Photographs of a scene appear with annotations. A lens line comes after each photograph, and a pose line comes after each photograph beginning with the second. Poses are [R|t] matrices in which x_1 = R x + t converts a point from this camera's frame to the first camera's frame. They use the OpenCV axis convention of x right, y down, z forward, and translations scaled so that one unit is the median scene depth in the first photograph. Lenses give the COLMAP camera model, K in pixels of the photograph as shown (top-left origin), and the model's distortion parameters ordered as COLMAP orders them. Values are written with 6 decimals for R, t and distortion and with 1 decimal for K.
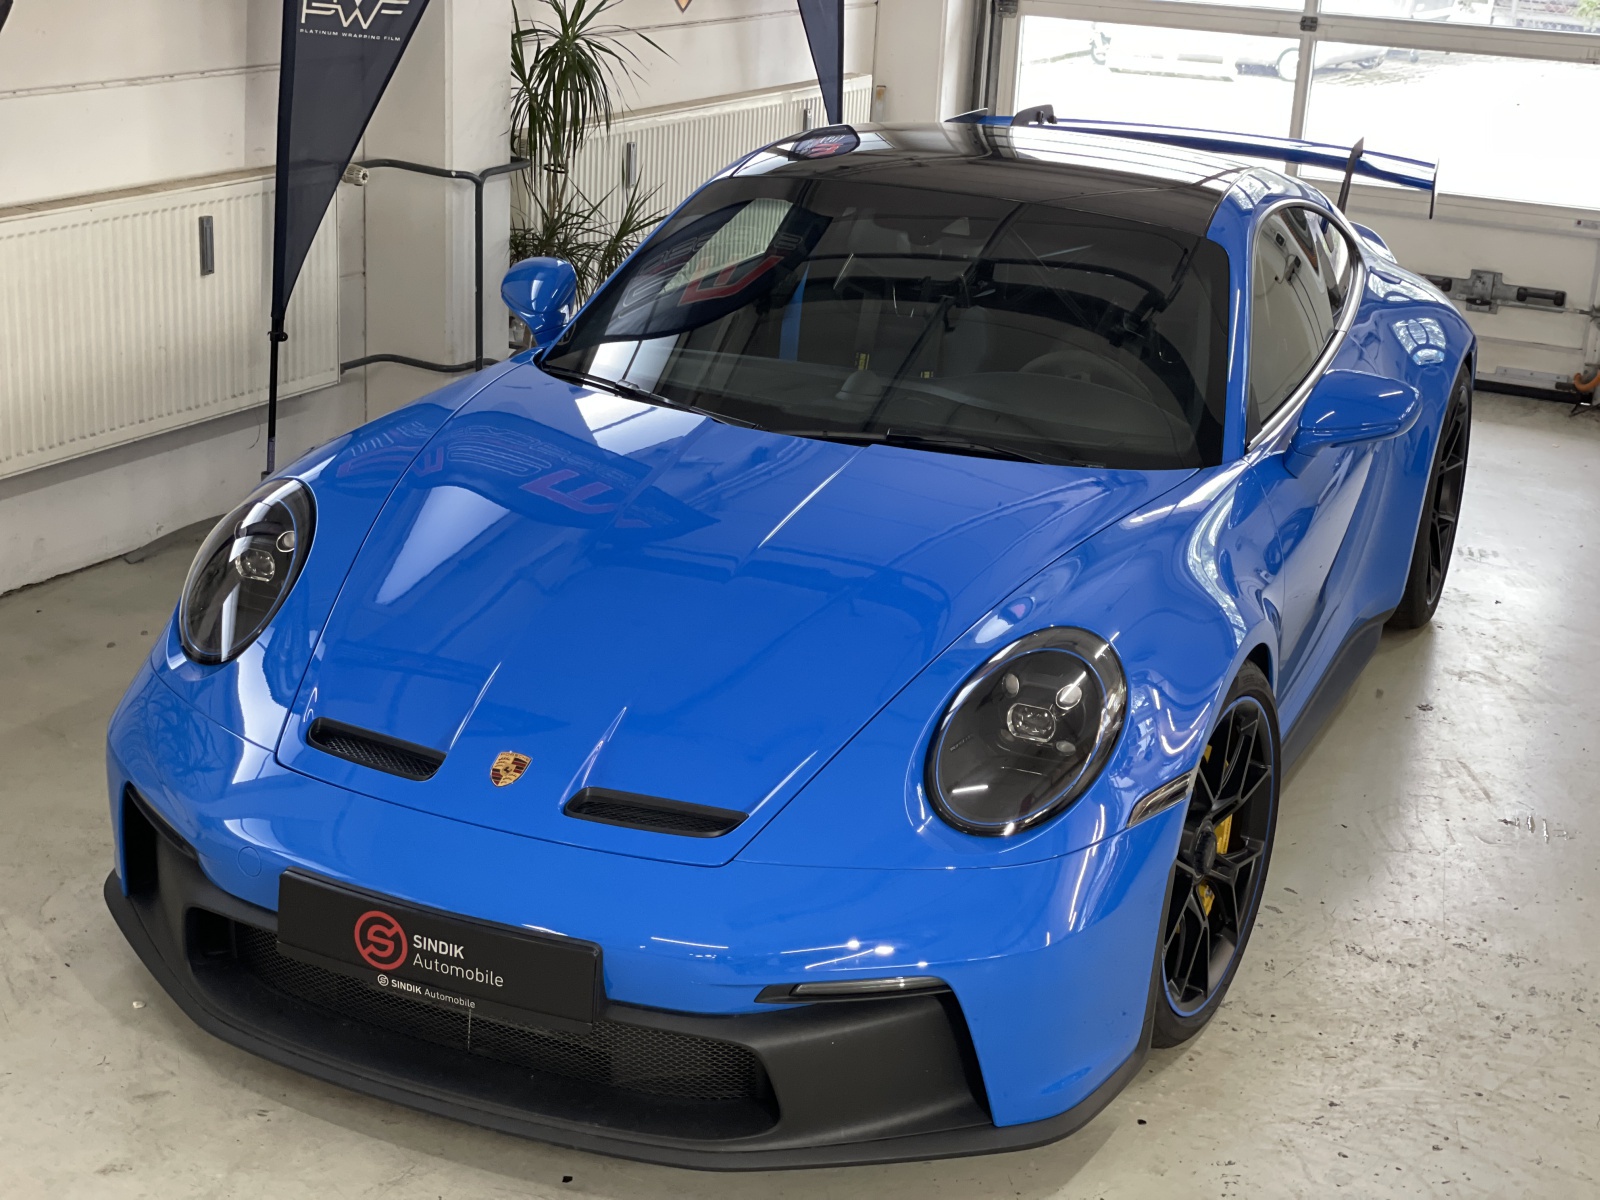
lens RADIAL K [[2351.5, 0, 807.6], [0, 2351.5, 578.4], [0, 0, 1]] dist [0.115327, -0.095502]
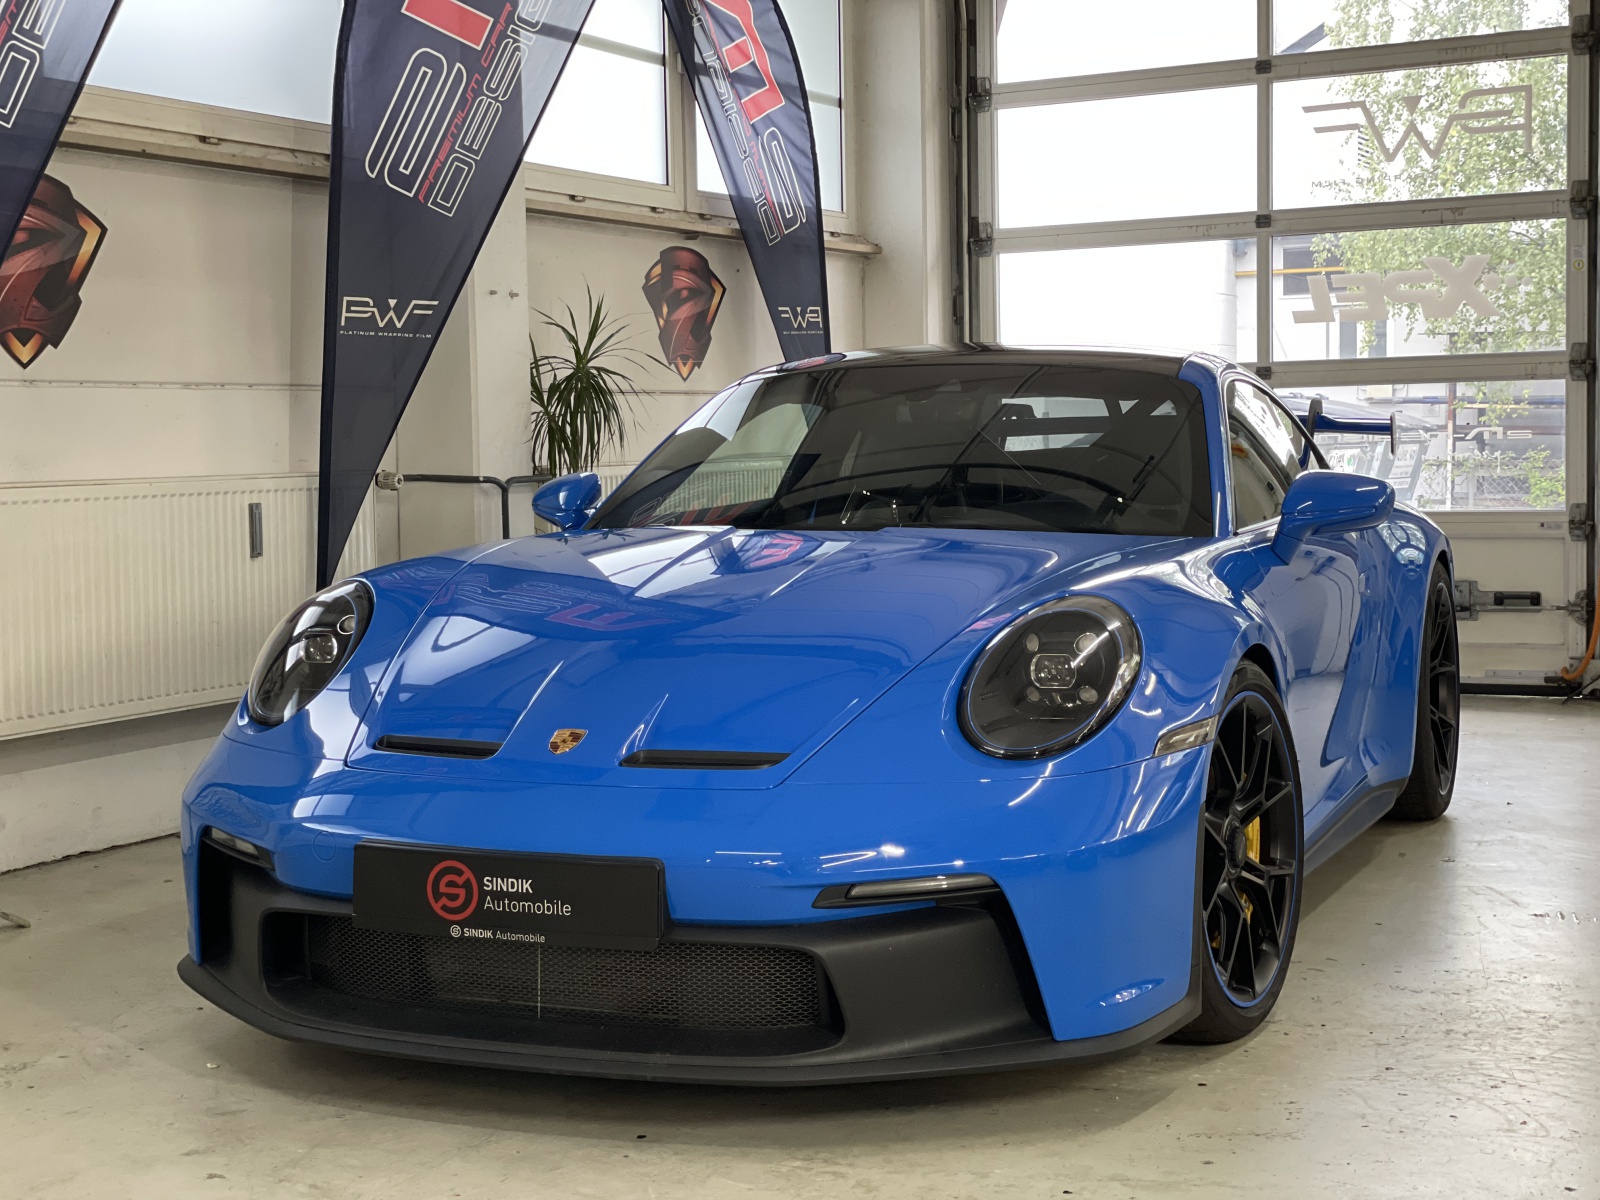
lens RADIAL K [[2351.5, 0, 807.6], [0, 2351.5, 578.4], [0, 0, 1]] dist [0.115327, -0.095502]
pose [[0.997461, -0.071077, 0.004327, -0.011274], [0.069820, 0.964263, -0.255581, 0.183524], [0.013994, 0.255234, 0.966778, -0.026737]]
